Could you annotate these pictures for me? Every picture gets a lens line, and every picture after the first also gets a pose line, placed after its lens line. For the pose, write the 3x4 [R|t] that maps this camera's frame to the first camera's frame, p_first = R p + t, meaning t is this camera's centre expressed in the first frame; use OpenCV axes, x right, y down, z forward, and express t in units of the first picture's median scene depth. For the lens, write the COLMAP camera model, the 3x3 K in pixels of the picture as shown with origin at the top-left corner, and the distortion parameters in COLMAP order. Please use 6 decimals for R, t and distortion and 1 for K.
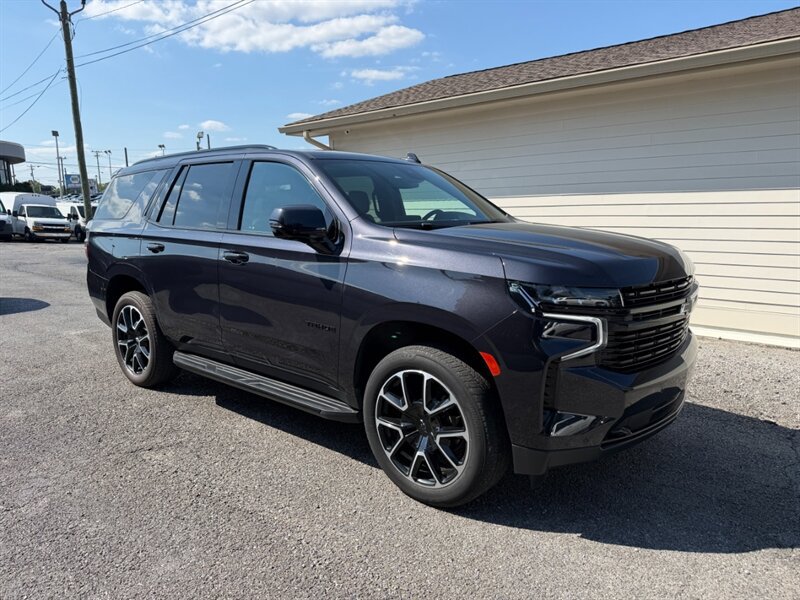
lens RADIAL K [[589.8, 0, 394.1], [0, 589.8, 301.1], [0, 0, 1]] dist [0.032432, -0.044380]
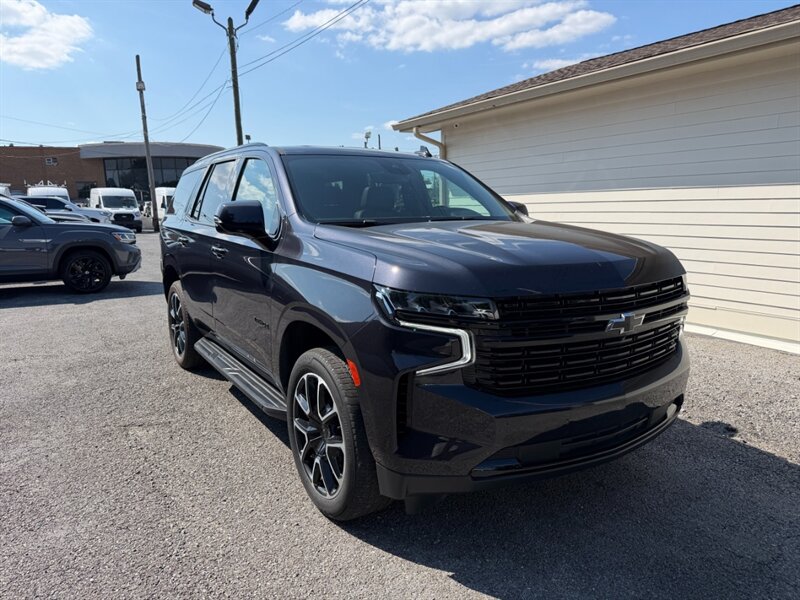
lens RADIAL K [[589.8, 0, 394.1], [0, 589.8, 301.1], [0, 0, 1]] dist [0.032432, -0.044380]
pose [[0.955067, 0.047880, -0.292497, 0.283767], [-0.045716, 0.998853, 0.014233, -0.013096], [0.292843, -0.000222, 0.956161, 0.076665]]
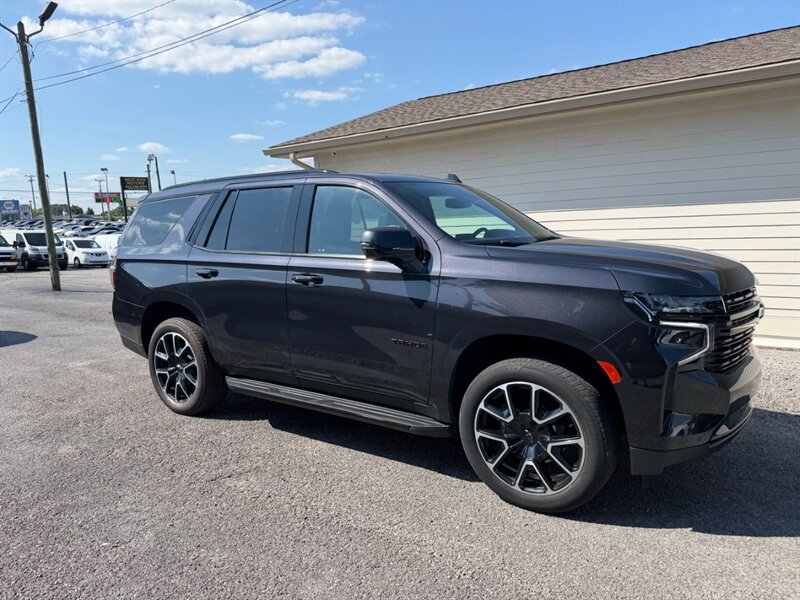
lens RADIAL K [[589.8, 0, 394.1], [0, 589.8, 301.1], [0, 0, 1]] dist [0.032432, -0.044380]
pose [[0.995172, -0.035470, 0.091513, -0.180729], [0.038236, 0.998858, -0.028647, -0.002573], [-0.090392, 0.032007, 0.995392, -0.014634]]
